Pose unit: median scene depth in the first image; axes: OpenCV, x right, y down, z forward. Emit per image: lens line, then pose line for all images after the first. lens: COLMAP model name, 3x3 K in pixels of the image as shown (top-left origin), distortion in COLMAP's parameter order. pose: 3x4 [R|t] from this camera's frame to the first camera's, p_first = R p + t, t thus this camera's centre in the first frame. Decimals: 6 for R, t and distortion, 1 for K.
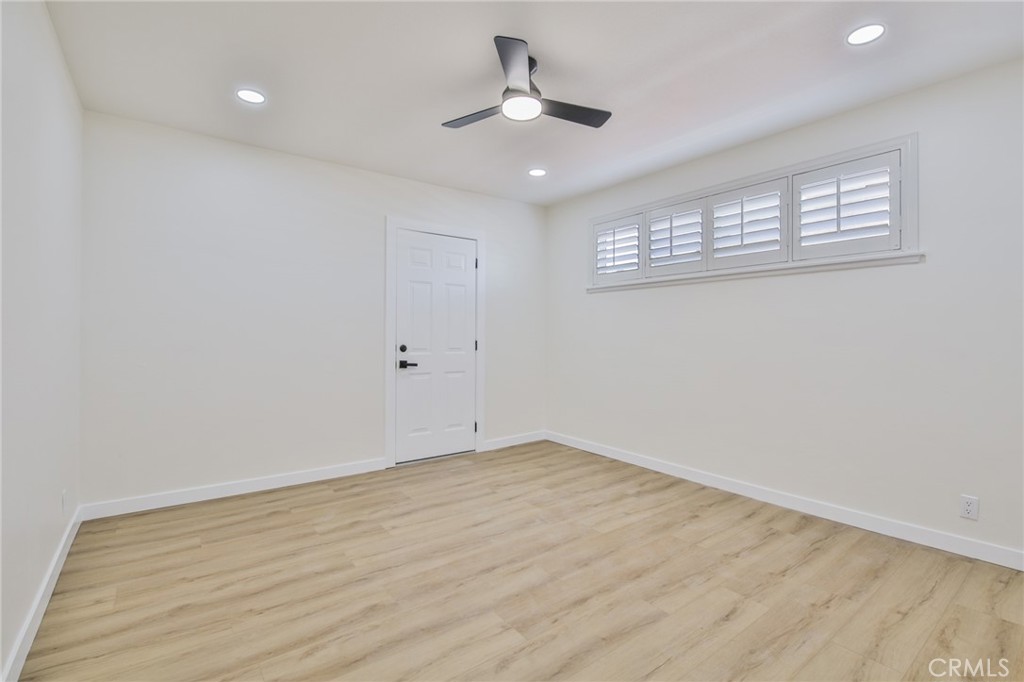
lens RADIAL K [[466.7, 0, 512.3], [0, 466.7, 334.8], [0, 0, 1]] dist [-0.001564, -0.011469]
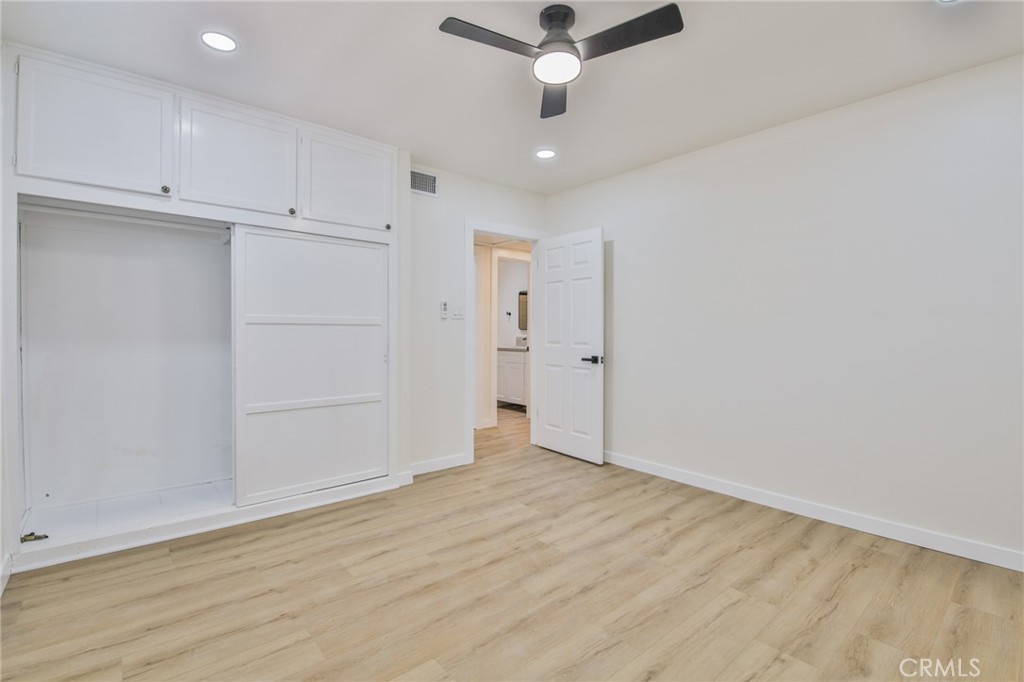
lens RADIAL K [[466.7, 0, 512.3], [0, 466.7, 334.8], [0, 0, 1]] dist [-0.001564, -0.011469]
pose [[-0.998145, -0.006621, -0.060520, 0.165655], [-0.007502, 0.999869, 0.014340, -0.012746], [0.060417, 0.014767, -0.998064, 2.025360]]
